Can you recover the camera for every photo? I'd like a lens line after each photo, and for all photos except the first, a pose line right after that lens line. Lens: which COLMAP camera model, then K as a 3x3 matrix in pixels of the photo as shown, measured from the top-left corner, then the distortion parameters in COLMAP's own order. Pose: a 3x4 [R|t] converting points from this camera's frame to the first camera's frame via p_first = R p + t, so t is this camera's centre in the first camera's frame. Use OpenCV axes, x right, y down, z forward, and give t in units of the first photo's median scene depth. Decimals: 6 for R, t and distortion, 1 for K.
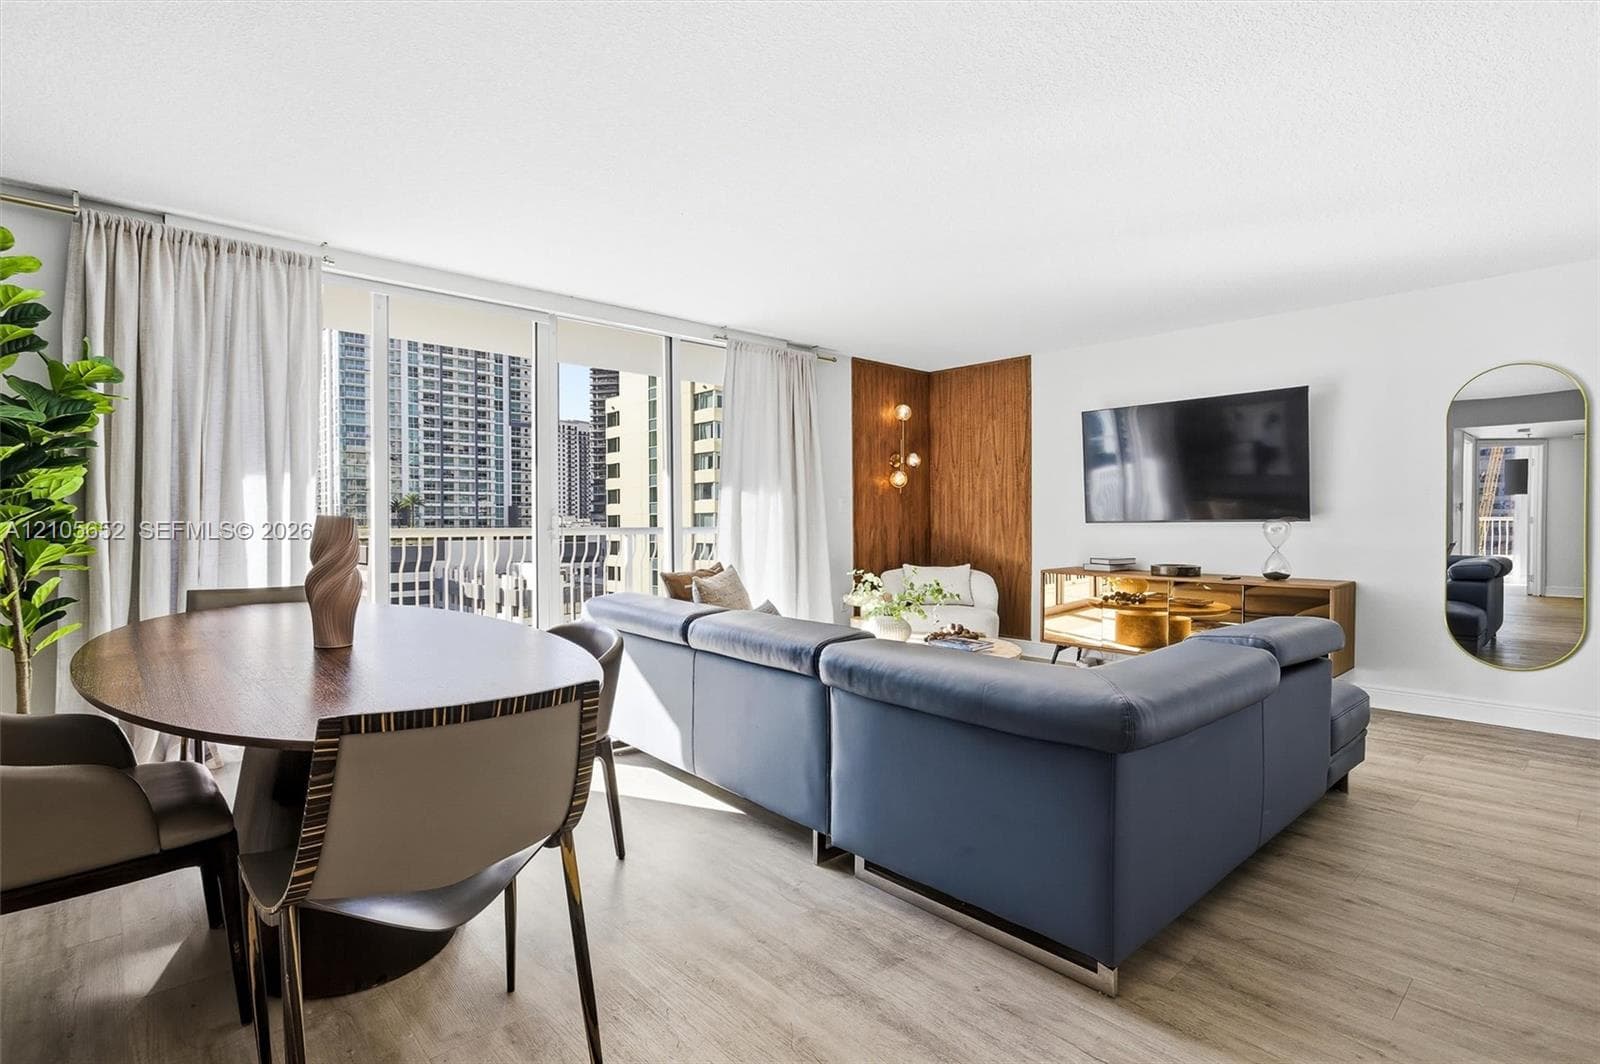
lens RADIAL K [[769.5, 0, 783.3], [0, 769.5, 532.2], [0, 0, 1]] dist [-0.003319, -0.001307]
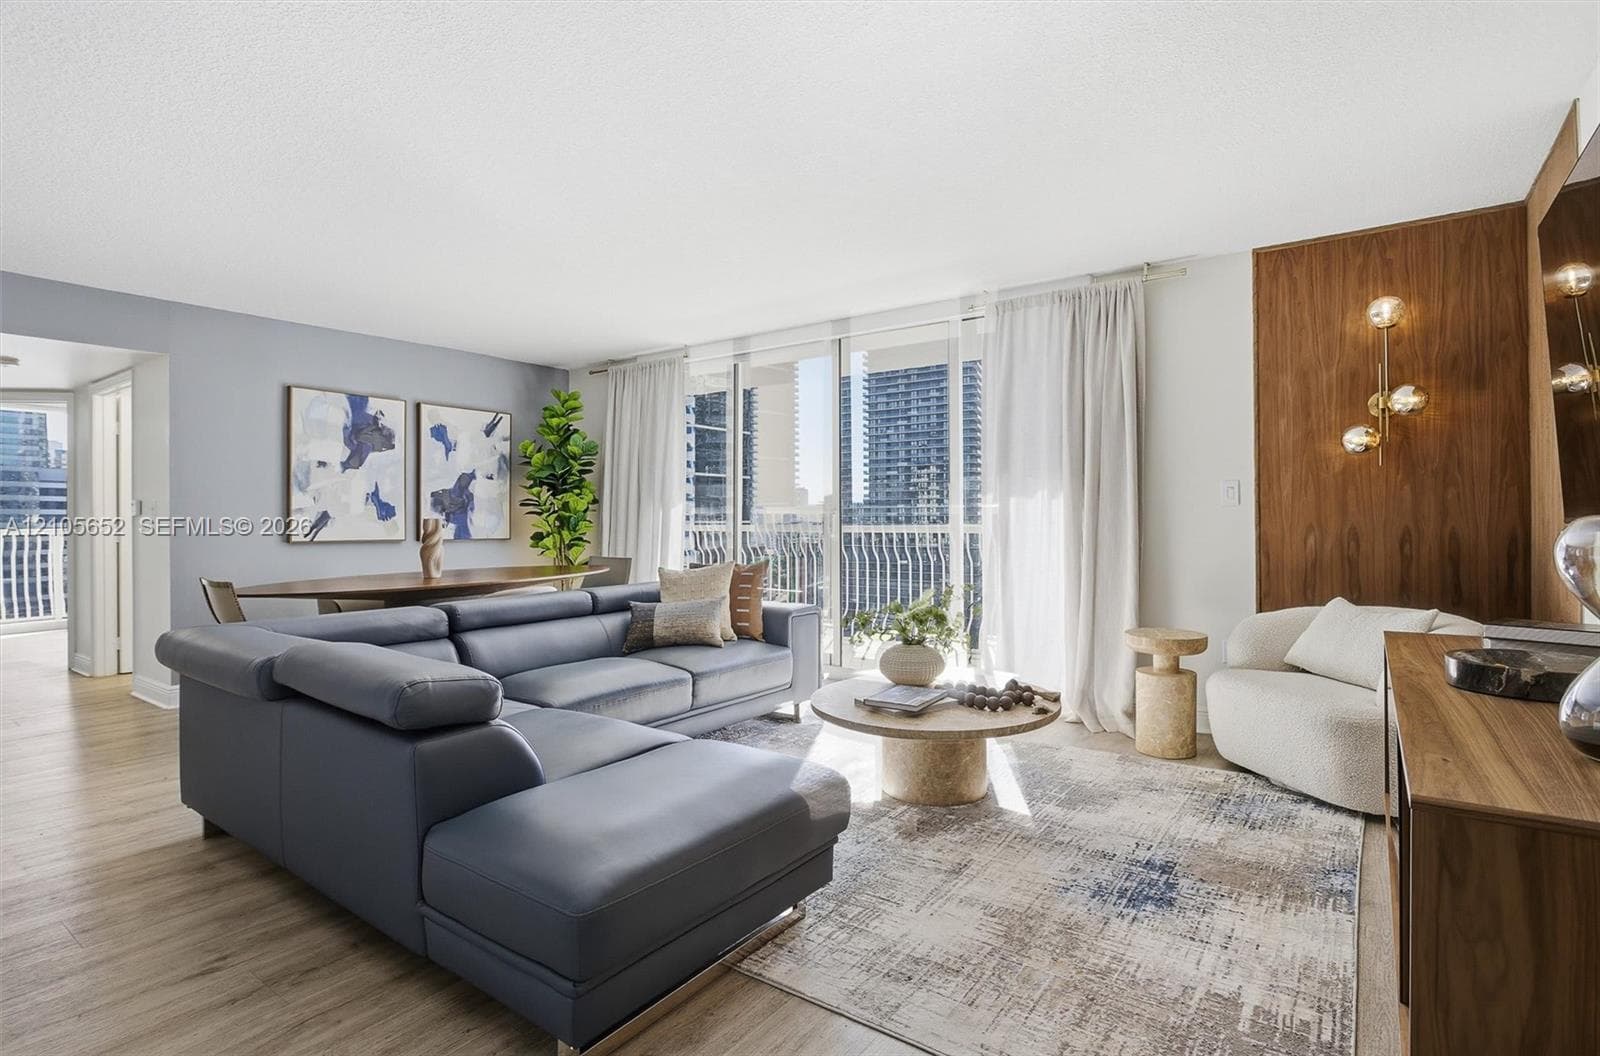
lens RADIAL K [[796.4, 0, 800.0], [0, 796.4, 528.0], [0, 0, 1]] dist [-0.000541, -0.000387]
pose [[0.219203, 0.009380, -0.975634, 0.614945], [-0.008792, 0.999932, 0.007638, -0.008225], [0.975640, 0.006904, 0.219271, 0.502083]]
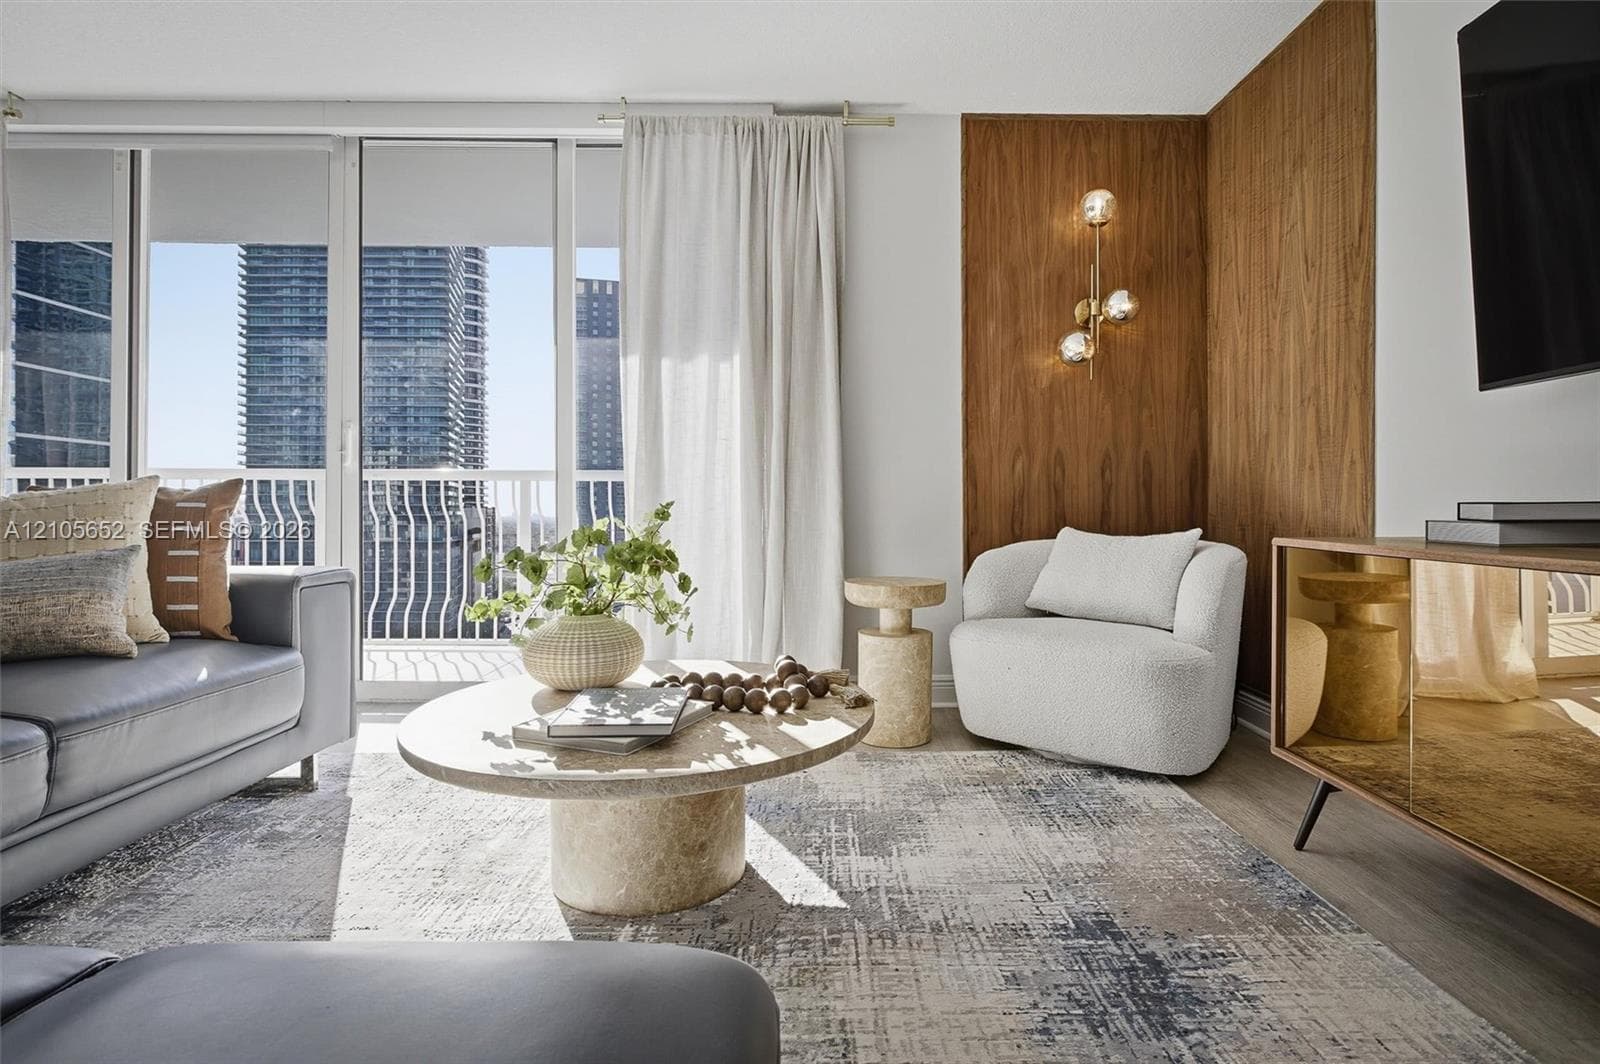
lens RADIAL K [[835.8, 0, 818.9], [0, 835.8, 522.1], [0, 0, 1]] dist [-0.003072, -0.000509]
pose [[0.756584, 0.010675, -0.653810, 0.370896], [-0.012072, 0.999924, 0.002357, 0.038438], [0.653785, 0.006110, 0.756655, 0.515879]]
